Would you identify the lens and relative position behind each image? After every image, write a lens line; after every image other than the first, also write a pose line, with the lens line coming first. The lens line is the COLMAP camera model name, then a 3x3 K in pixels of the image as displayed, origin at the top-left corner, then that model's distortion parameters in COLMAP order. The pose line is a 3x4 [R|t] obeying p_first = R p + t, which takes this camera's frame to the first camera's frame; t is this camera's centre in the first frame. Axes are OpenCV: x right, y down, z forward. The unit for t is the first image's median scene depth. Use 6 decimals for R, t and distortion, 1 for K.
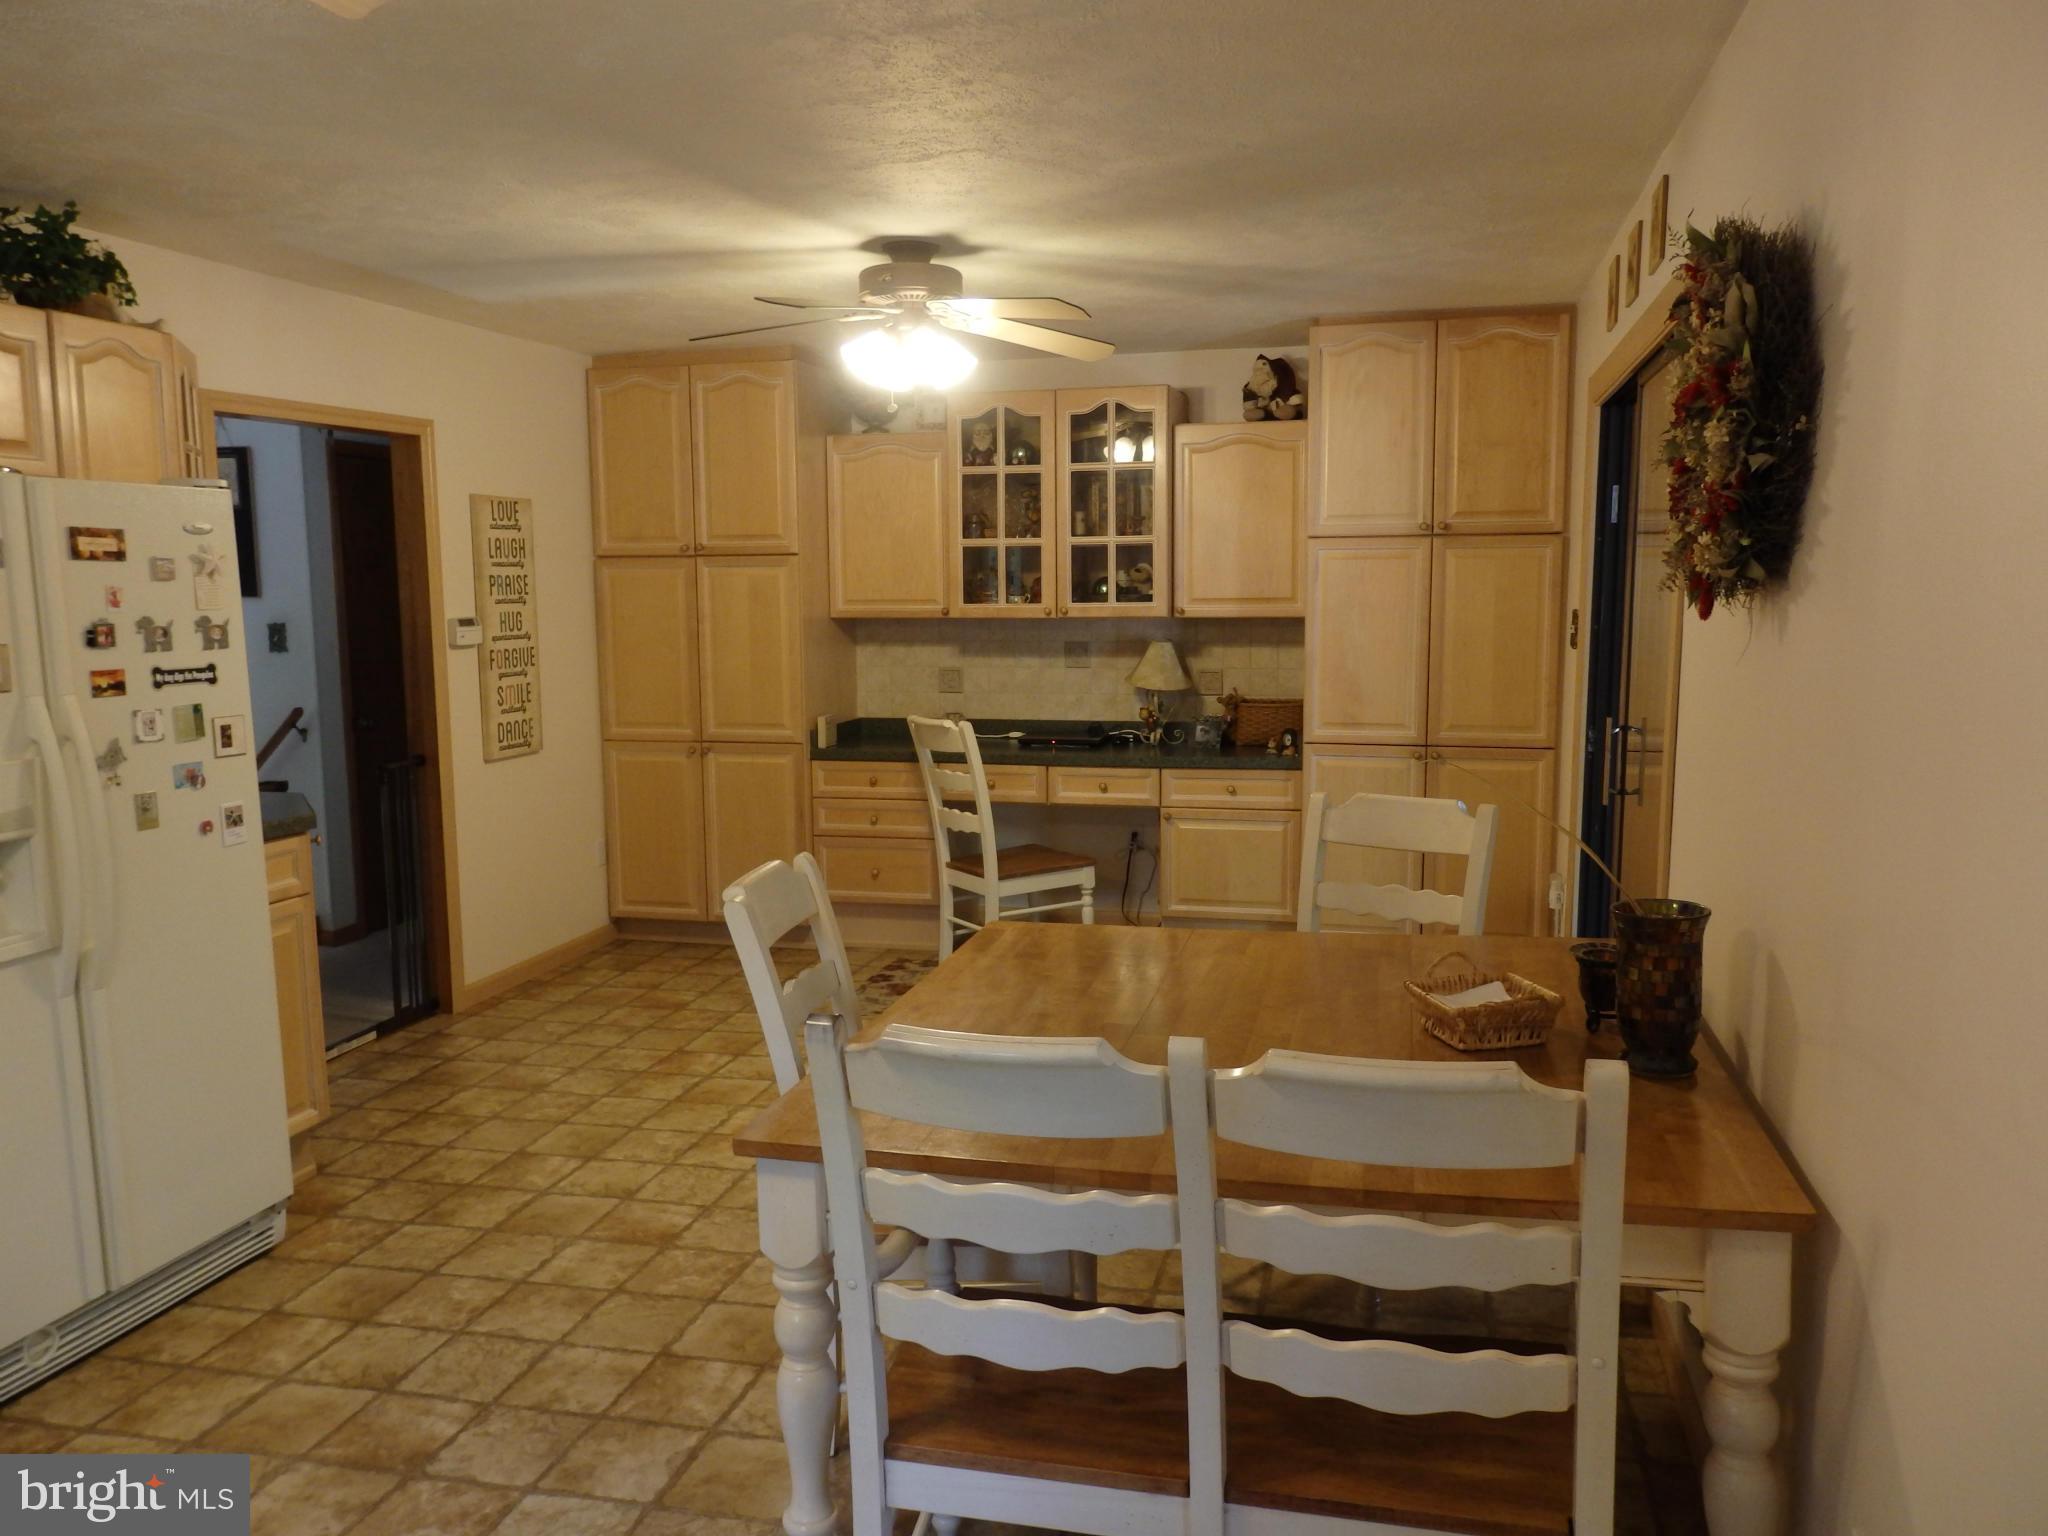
lens RADIAL K [[1521.9, 0, 1031.0], [0, 1521.9, 774.5], [0, 0, 1]] dist [-0.001918, 0.009626]
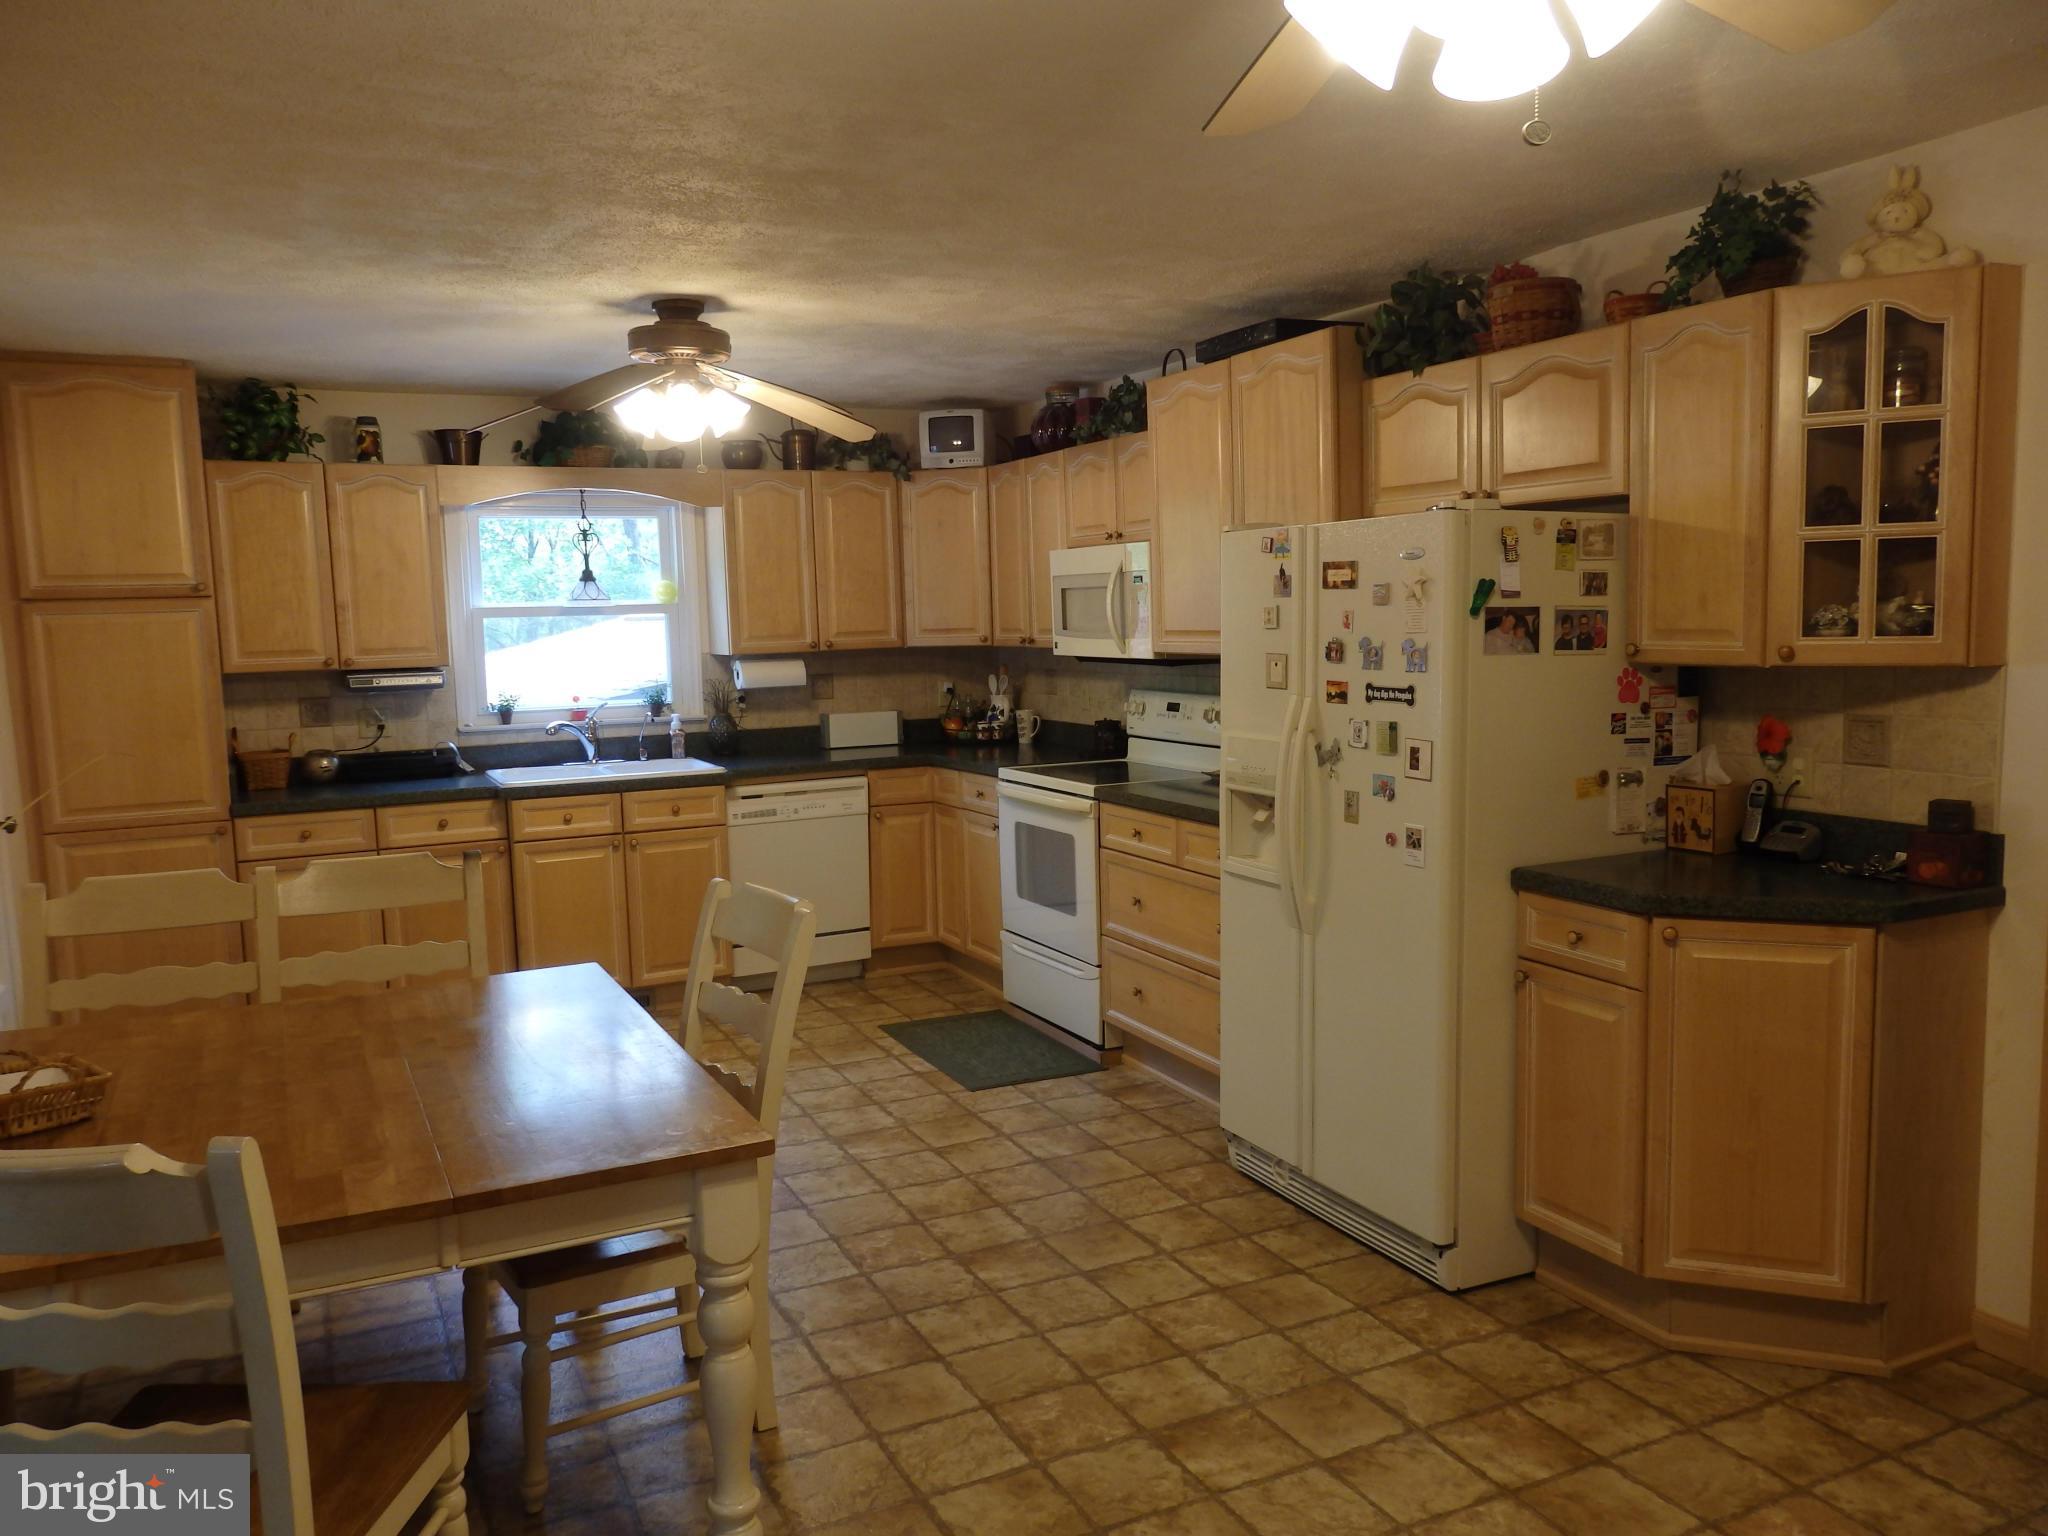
lens RADIAL K [[1521.9, 0, 1032.2], [0, 1521.9, 764.4], [0, 0, 1]] dist [-0.001918, 0.009626]
pose [[-0.758113, 0.095072, -0.645156, 0.324852], [-0.051926, 0.977374, 0.205047, -0.222009], [0.650053, 0.188949, -0.736023, 1.629620]]
